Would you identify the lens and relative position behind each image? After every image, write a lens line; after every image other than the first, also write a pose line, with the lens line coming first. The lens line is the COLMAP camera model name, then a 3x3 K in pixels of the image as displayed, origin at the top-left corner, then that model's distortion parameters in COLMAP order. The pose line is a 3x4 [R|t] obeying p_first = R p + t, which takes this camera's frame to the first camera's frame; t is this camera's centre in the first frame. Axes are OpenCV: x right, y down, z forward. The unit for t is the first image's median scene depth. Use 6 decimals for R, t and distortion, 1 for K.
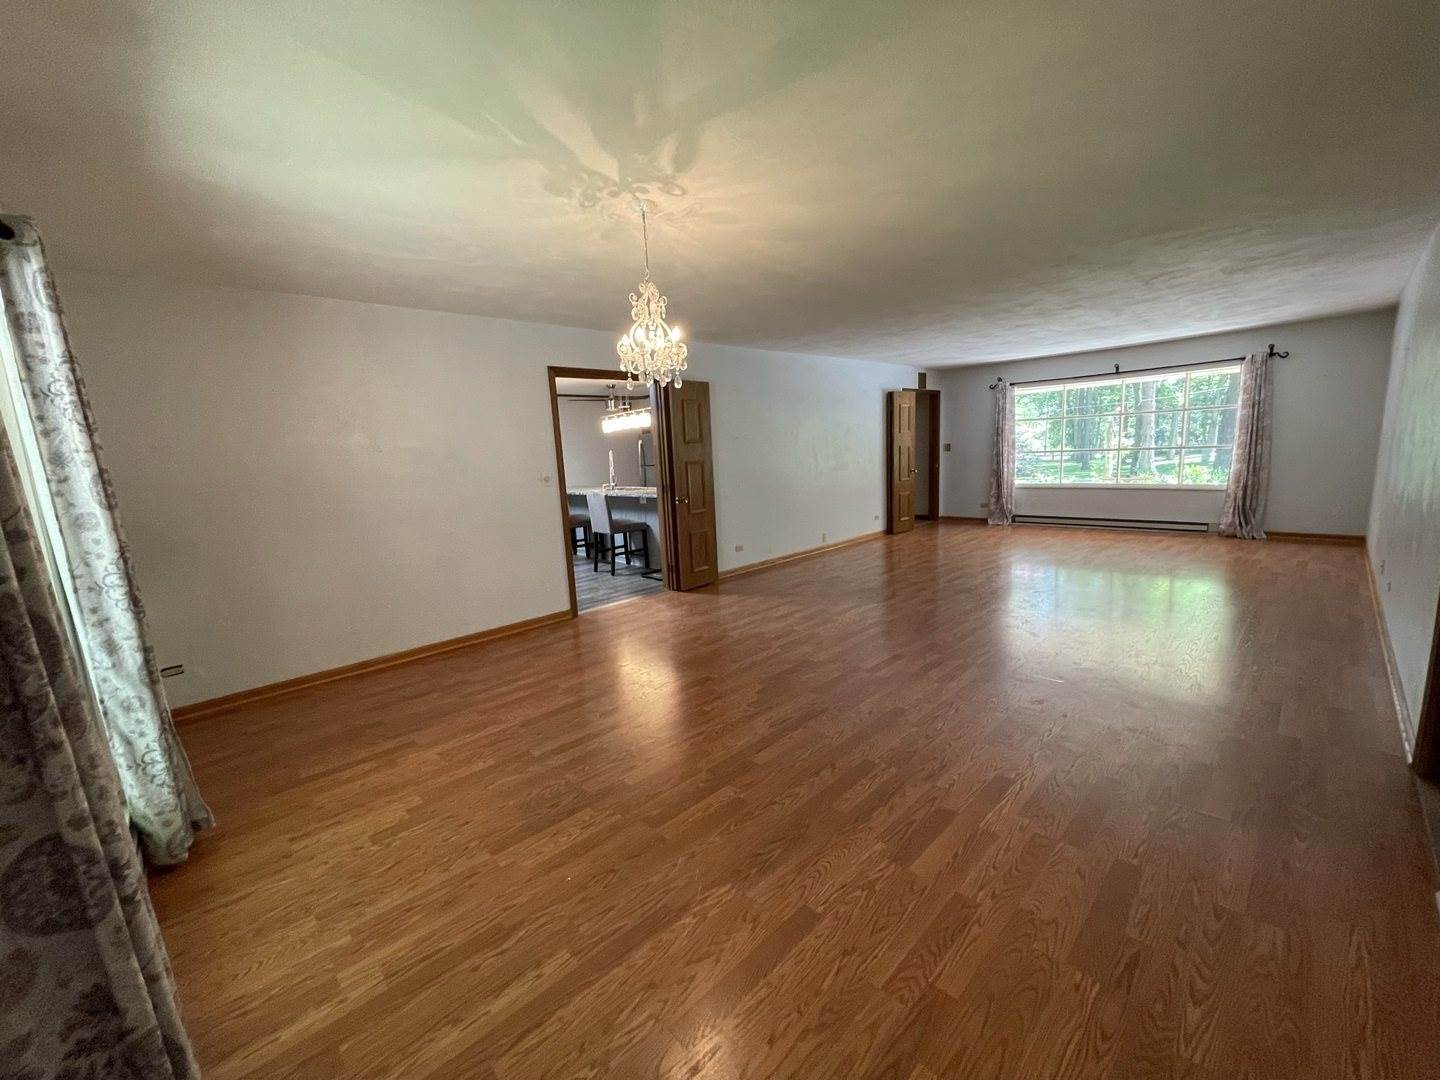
lens RADIAL K [[579.6, 0, 716.5], [0, 579.6, 546.5], [0, 0, 1]] dist [0.003228, -0.002295]
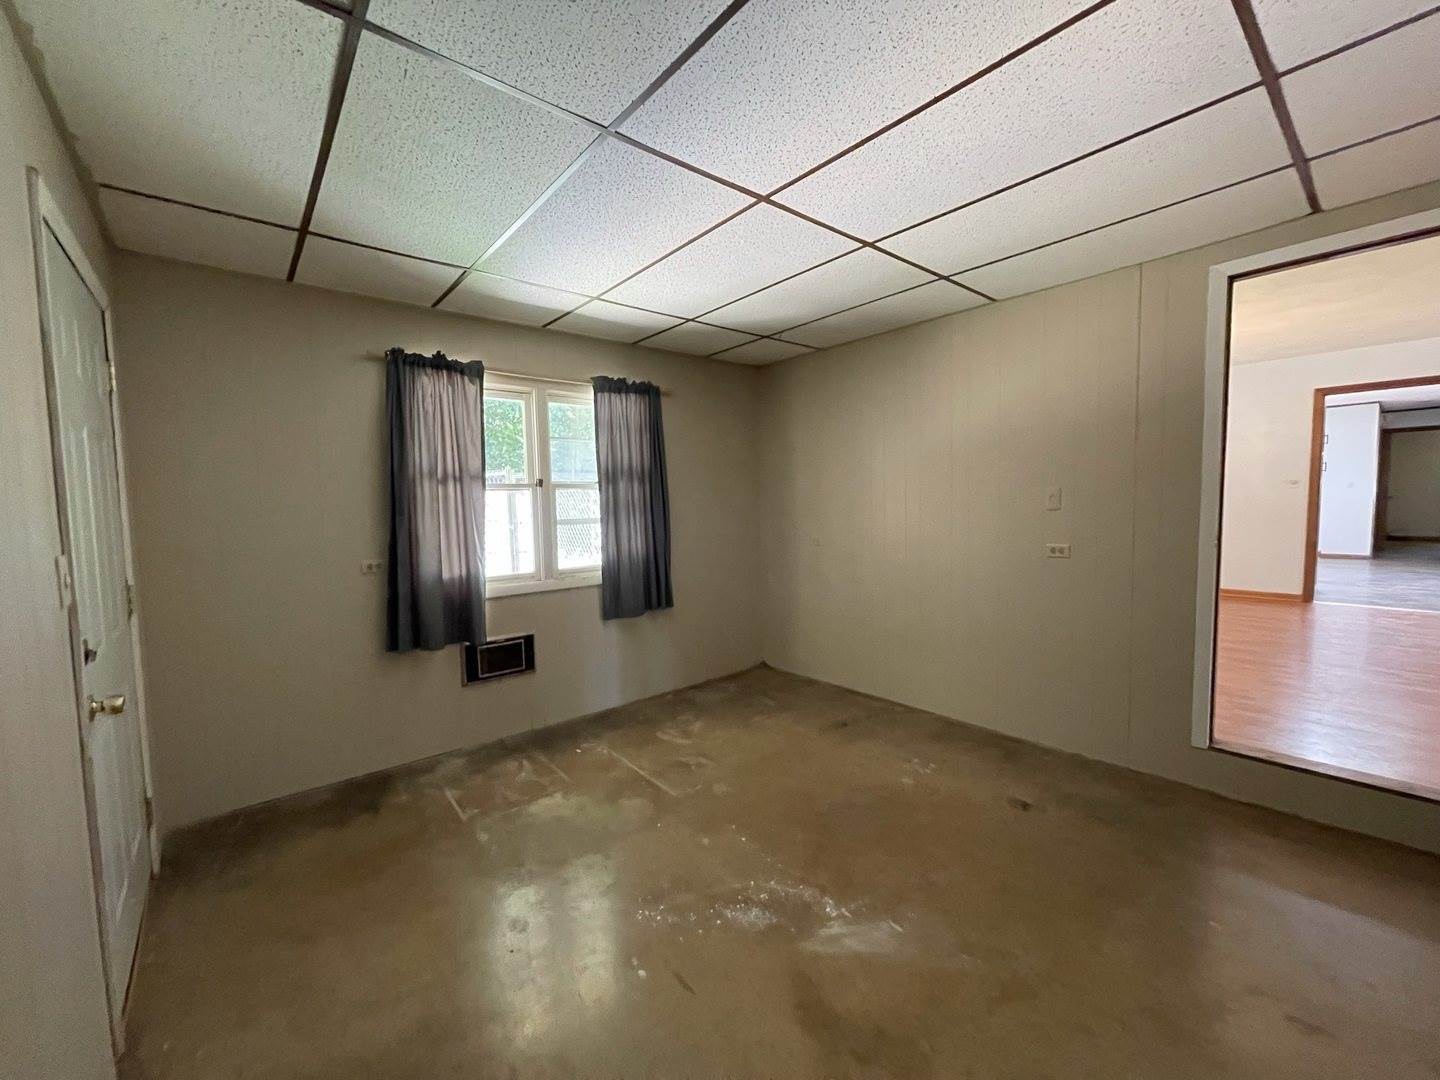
lens RADIAL K [[579.6, 0, 717.0], [0, 579.6, 541.2], [0, 0, 1]] dist [0.003228, -0.002295]
pose [[-0.061643, 0.133455, -0.989136, 0.667915], [-0.143464, 0.979545, 0.141102, 0.006078], [0.987734, 0.150604, -0.041236, -0.089663]]
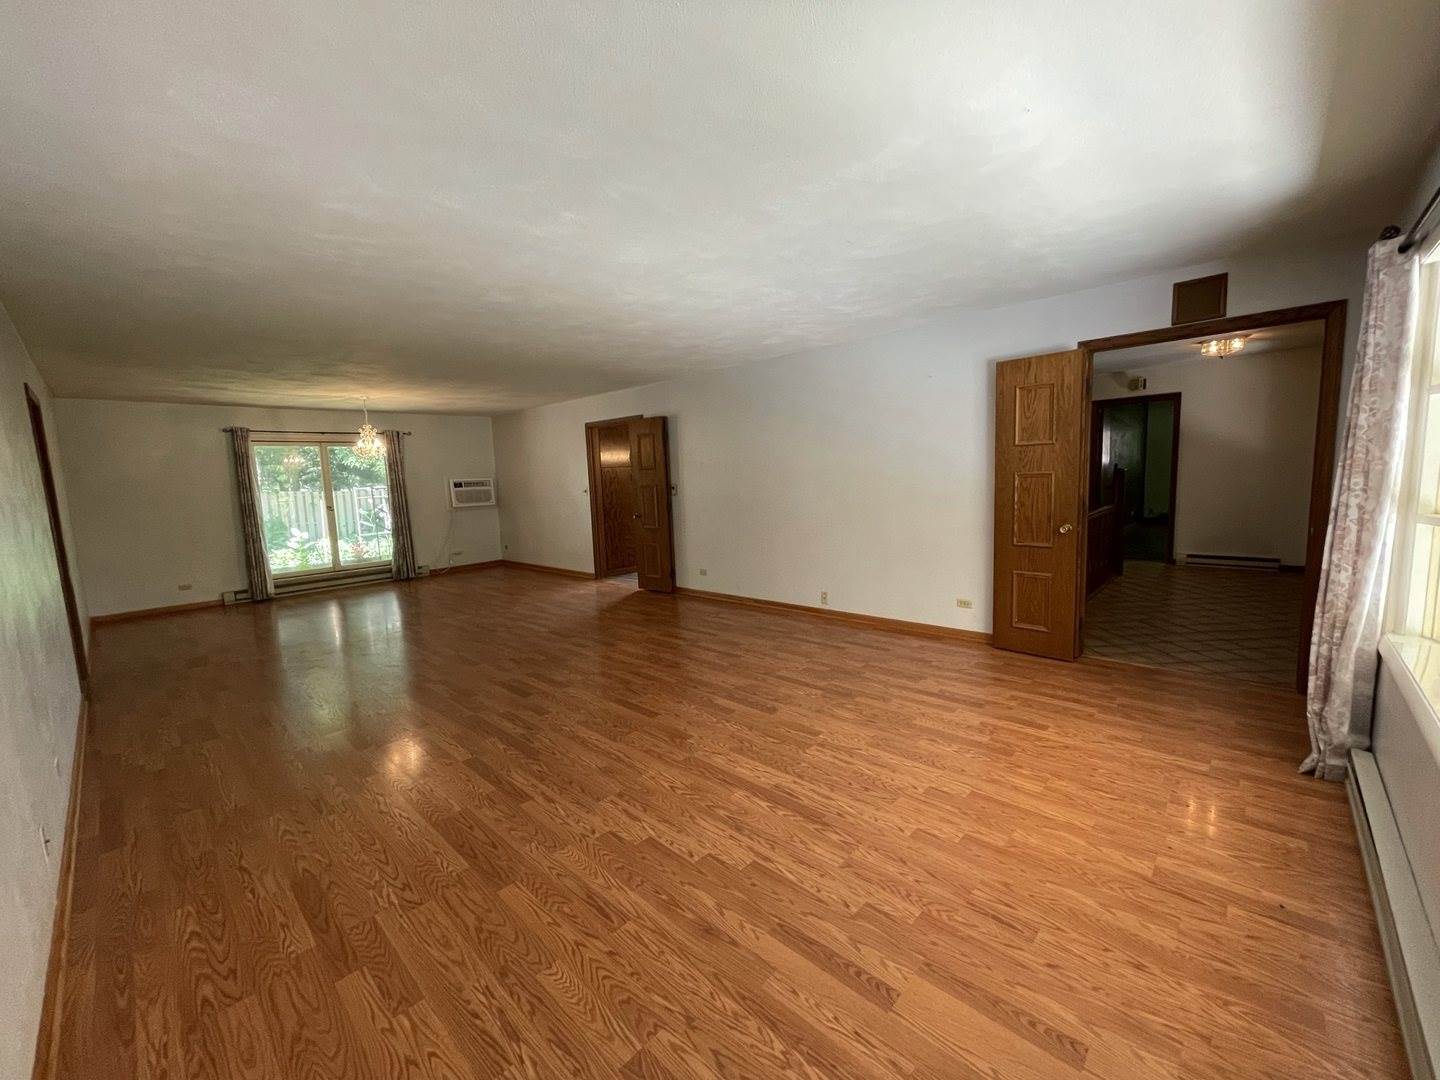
lens RADIAL K [[579.6, 0, 712.8], [0, 579.6, 543.5], [0, 0, 1]] dist [0.003228, -0.002295]
pose [[0.044993, 0.170819, -0.984275, 0.909324], [-0.122679, 0.978760, 0.164254, -0.189525], [0.991426, 0.113360, 0.064993, 0.840784]]
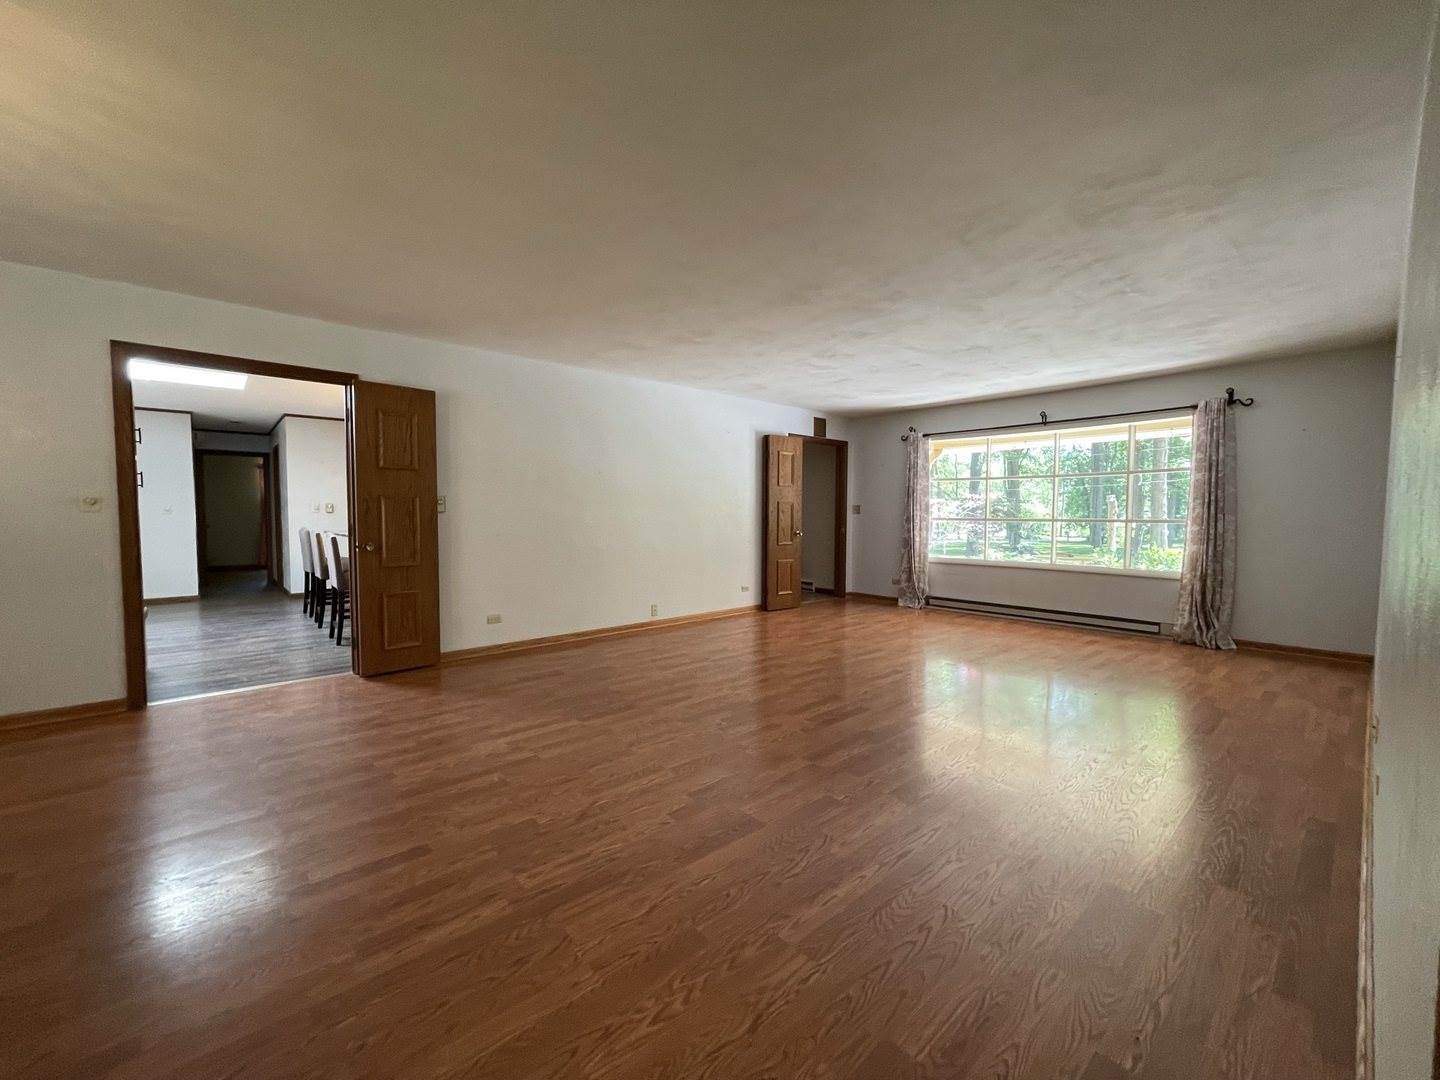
lens RADIAL K [[579.6, 0, 715.1], [0, 579.6, 546.5], [0, 0, 1]] dist [0.003228, -0.002295]
pose [[0.997749, 0.056821, -0.035623, 0.301445], [-0.060296, 0.992584, -0.105551, -0.024588], [0.029361, 0.107462, 0.993776, 0.235188]]
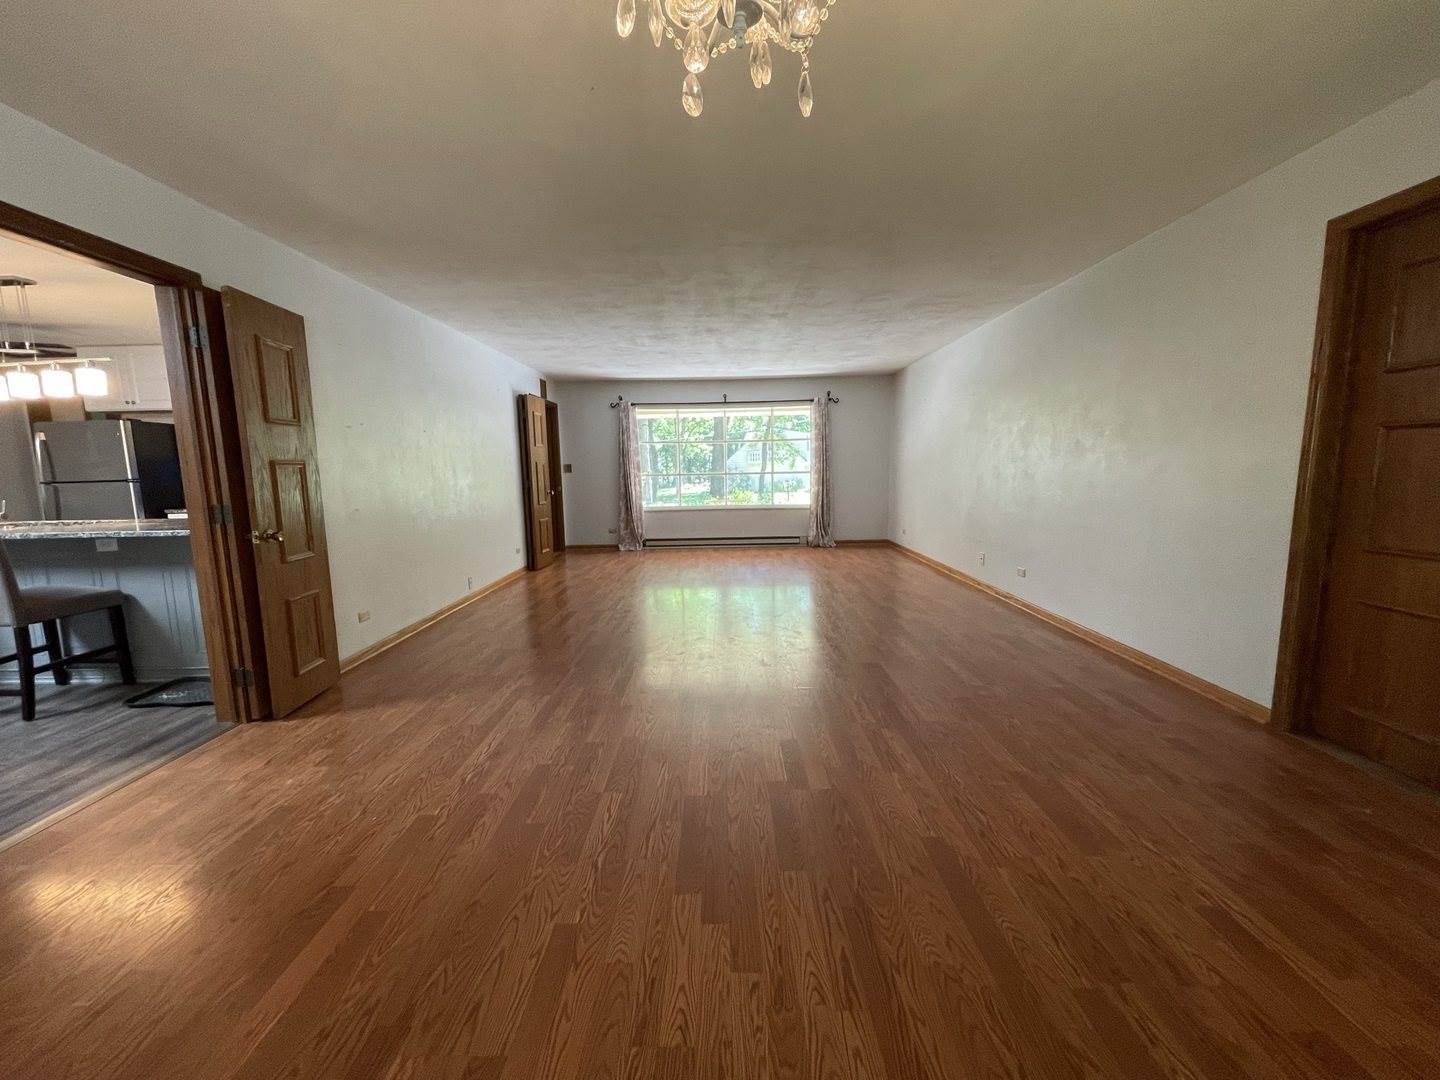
lens RADIAL K [[579.6, 0, 717.2], [0, 579.6, 543.5], [0, 0, 1]] dist [0.003228, -0.002295]
pose [[0.698988, -0.056930, 0.712864, -0.111205], [0.101041, 0.994688, -0.019637, -0.019729], [-0.707959, 0.085755, 0.701028, 0.292673]]
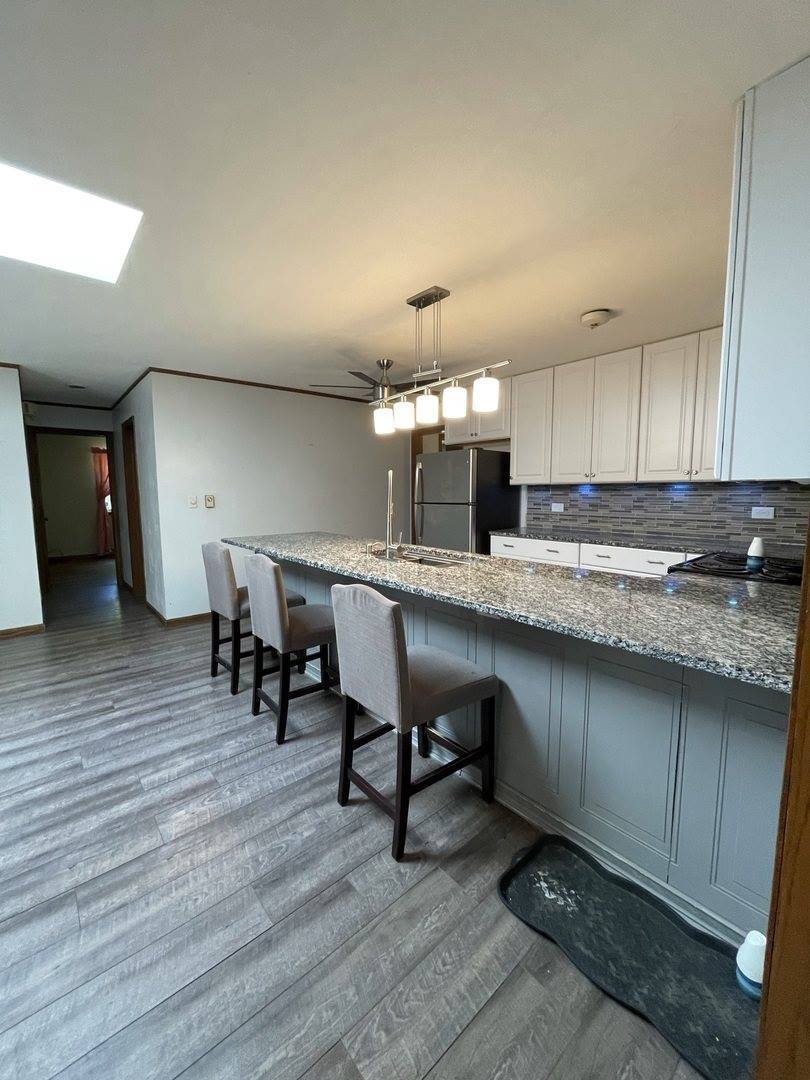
lens RADIAL K [[434.7, 0, 399.3], [0, 434.7, 538.8], [0, 0, 1]] dist [0.003228, -0.002295]
pose [[0.996698, 0.055527, -0.059244, -0.160723], [-0.058425, 0.997120, -0.048356, -0.101335], [0.056388, 0.051658, 0.997072, 0.702924]]
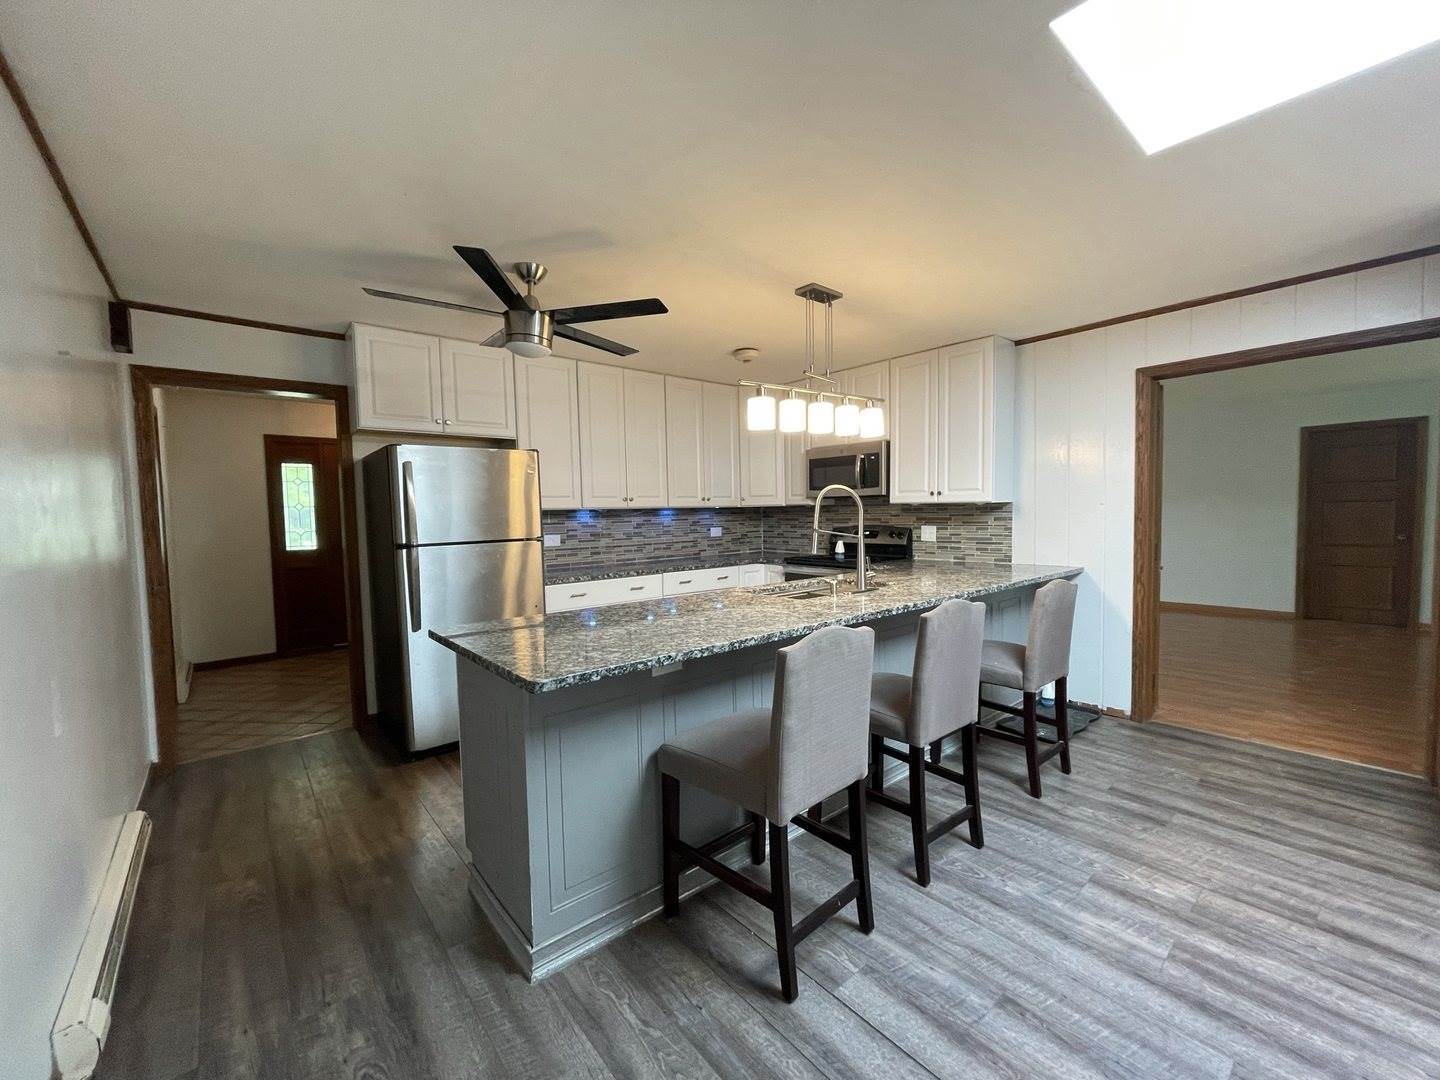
lens RADIAL K [[579.6, 0, 718.1], [0, 579.6, 547.4], [0, 0, 1]] dist [0.003228, -0.002295]
pose [[0.063884, -0.006019, 0.997939, -0.570854], [0.181303, 0.983411, -0.005675, -0.144431], [-0.981350, 0.181292, 0.063916, 1.104494]]
